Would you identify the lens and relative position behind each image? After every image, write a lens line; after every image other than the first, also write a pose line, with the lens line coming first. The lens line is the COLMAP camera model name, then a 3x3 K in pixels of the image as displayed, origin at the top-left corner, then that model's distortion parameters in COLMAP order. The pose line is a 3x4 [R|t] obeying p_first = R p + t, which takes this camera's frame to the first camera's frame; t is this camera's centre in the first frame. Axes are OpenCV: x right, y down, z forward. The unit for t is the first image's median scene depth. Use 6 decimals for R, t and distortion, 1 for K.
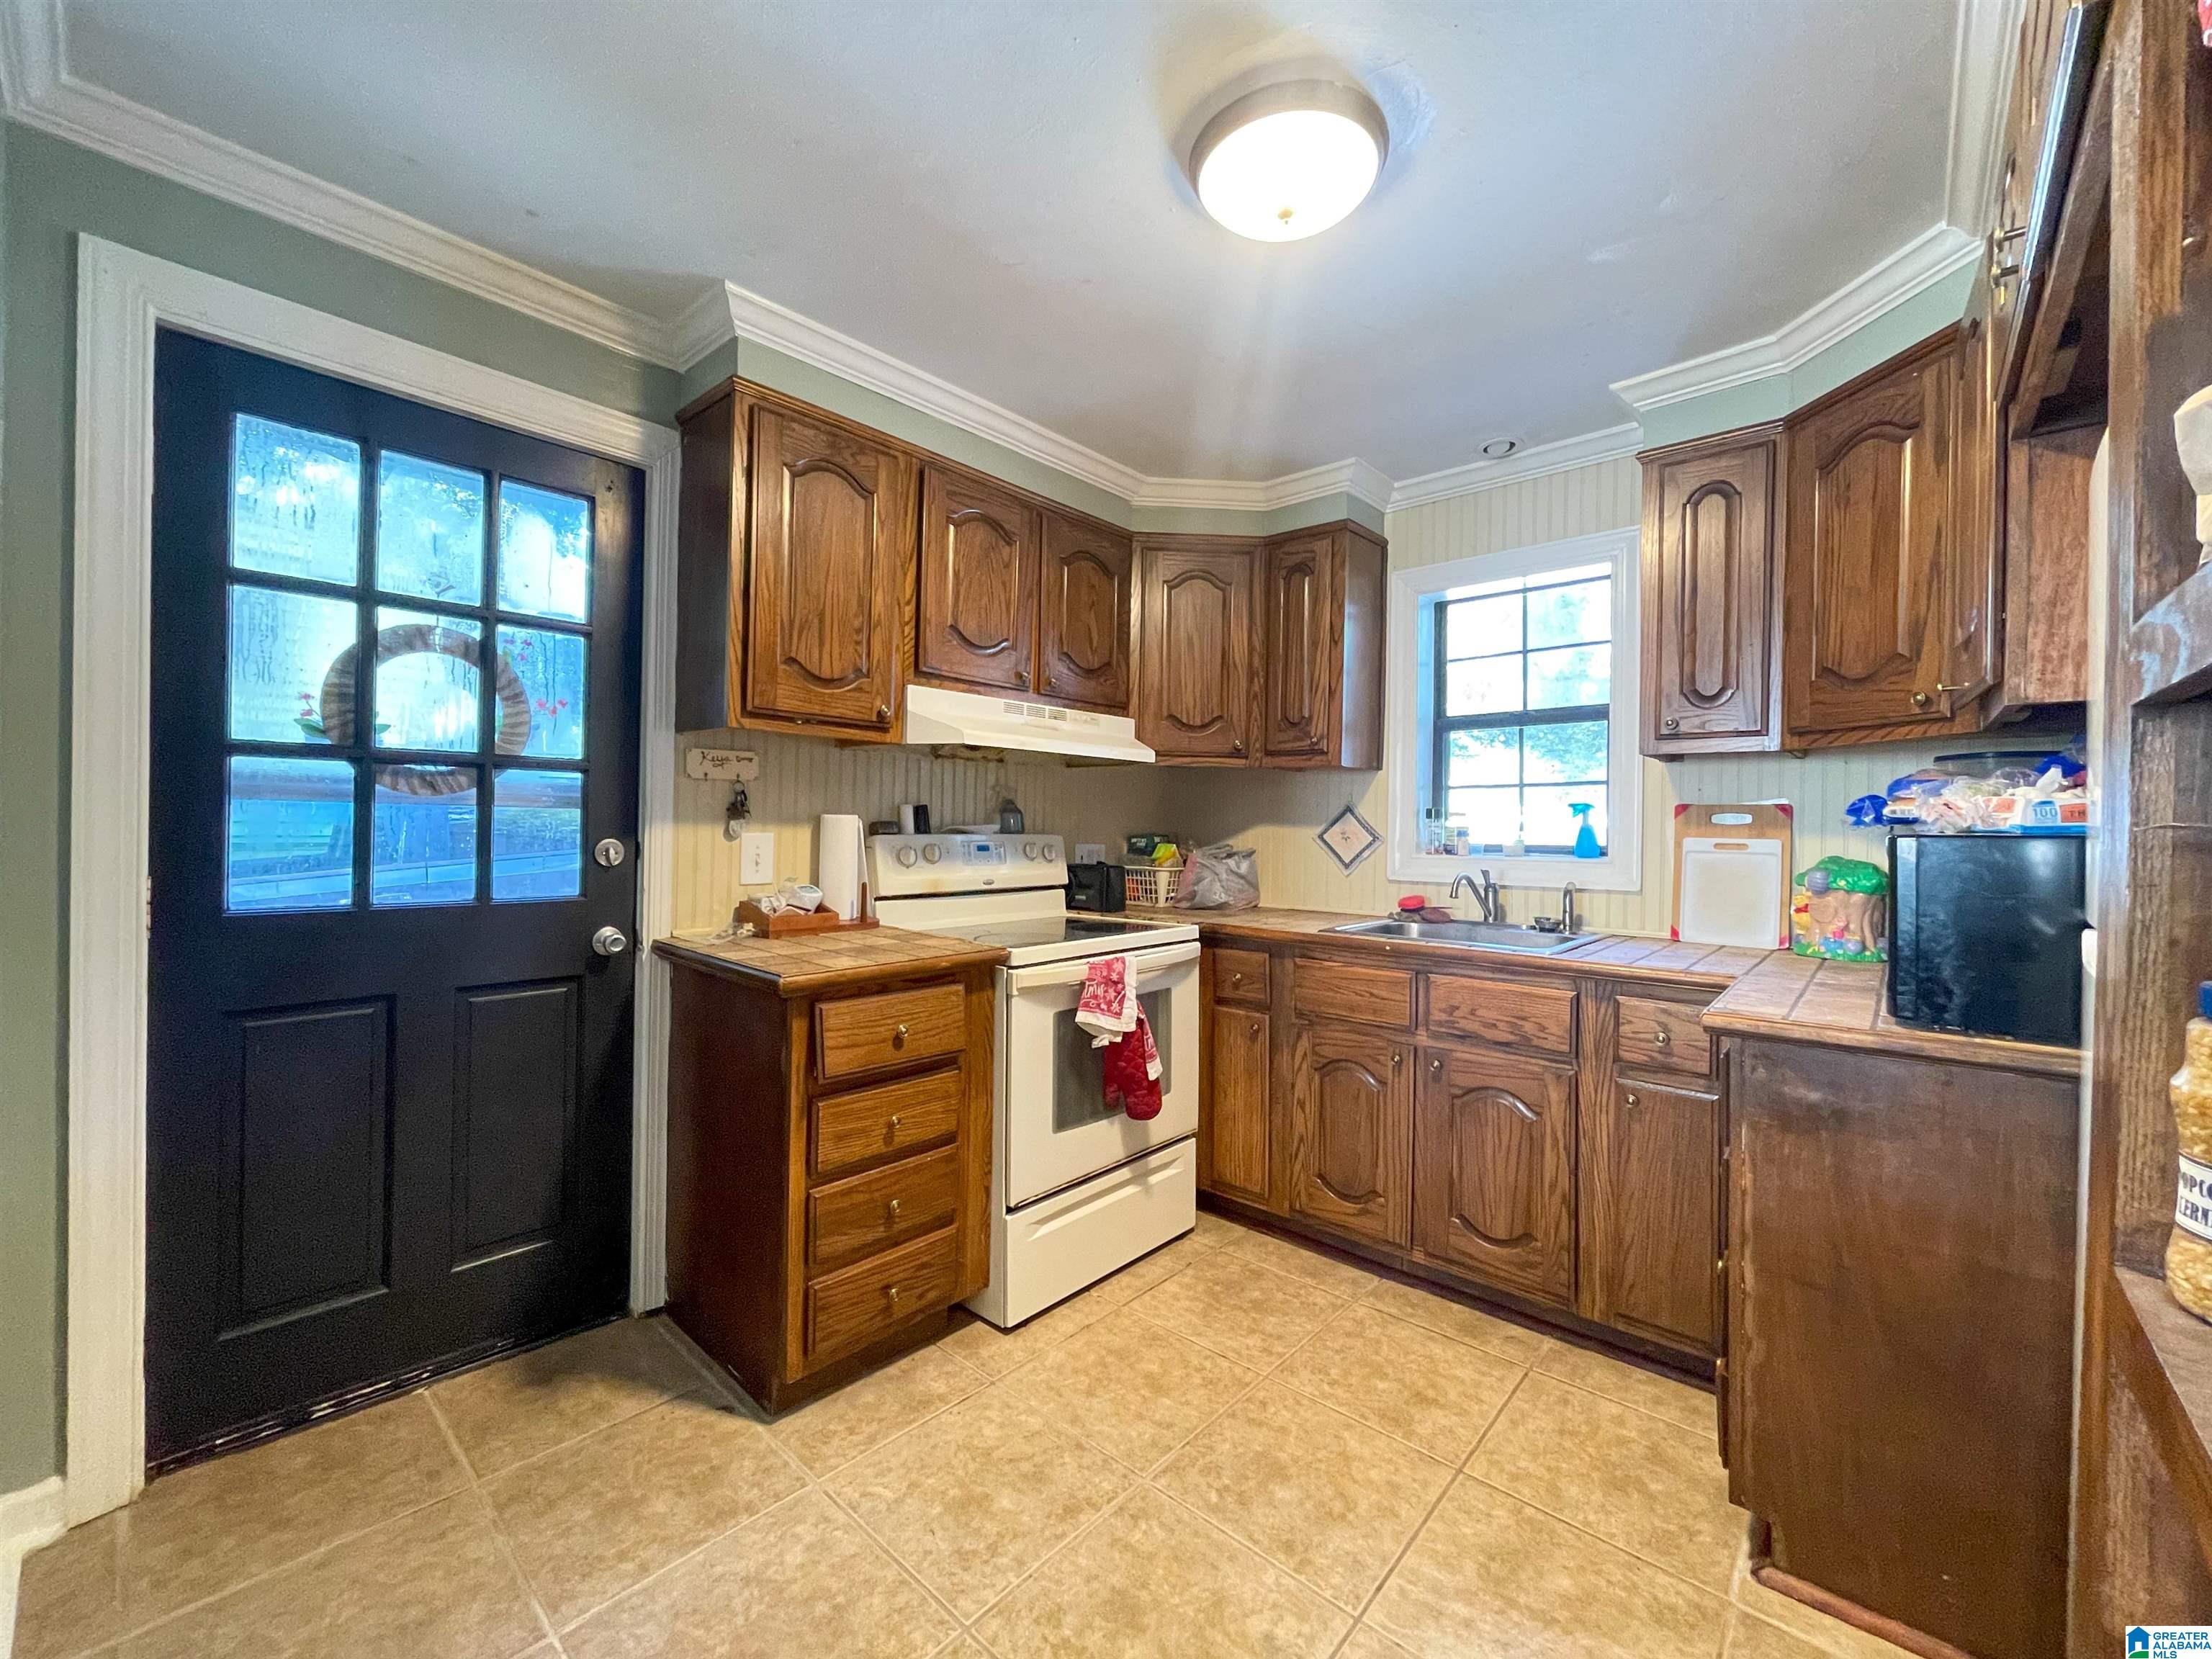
lens RADIAL K [[909.1, 0, 1106.0], [0, 909.1, 829.5], [0, 0, 1]] dist [-0.002194, 0.000304]
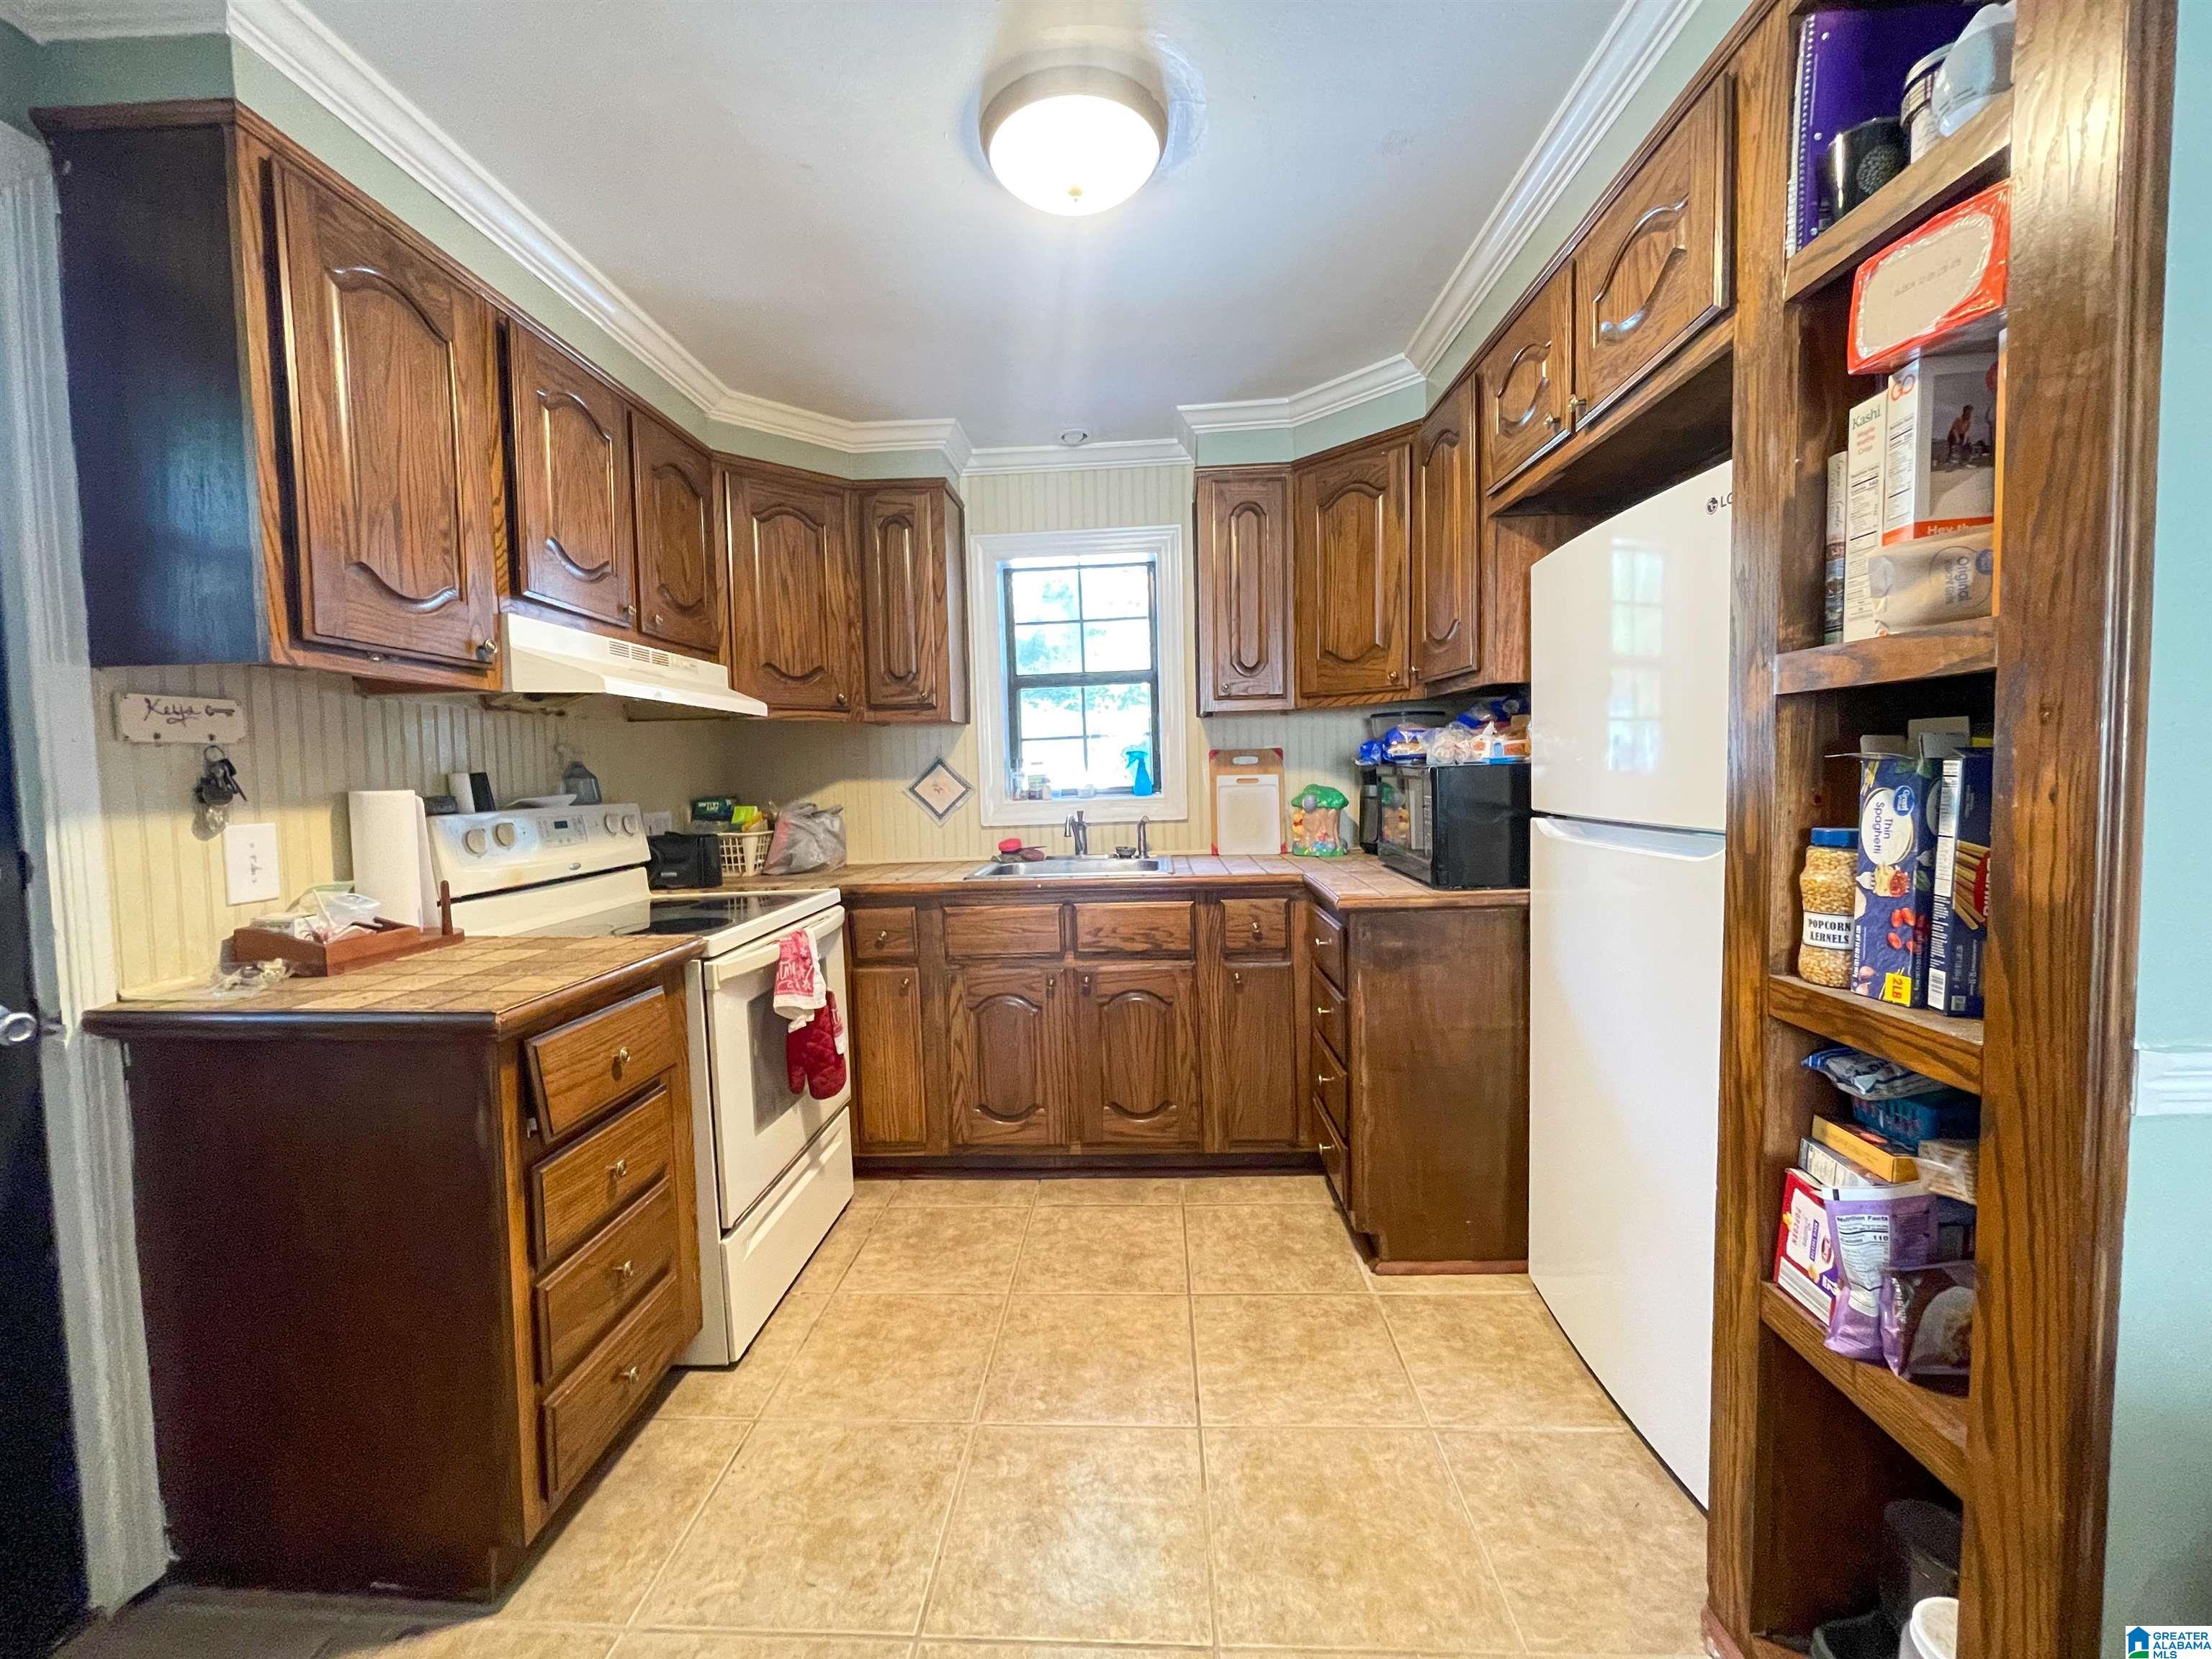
lens RADIAL K [[909.1, 0, 1106.0], [0, 909.1, 829.5], [0, 0, 1]] dist [0.001202, 0.000288]
pose [[0.773139, -0.076799, 0.629570, -0.315236], [0.043415, 0.996722, 0.068270, -0.010085], [-0.632749, -0.025449, 0.773938, 0.094835]]
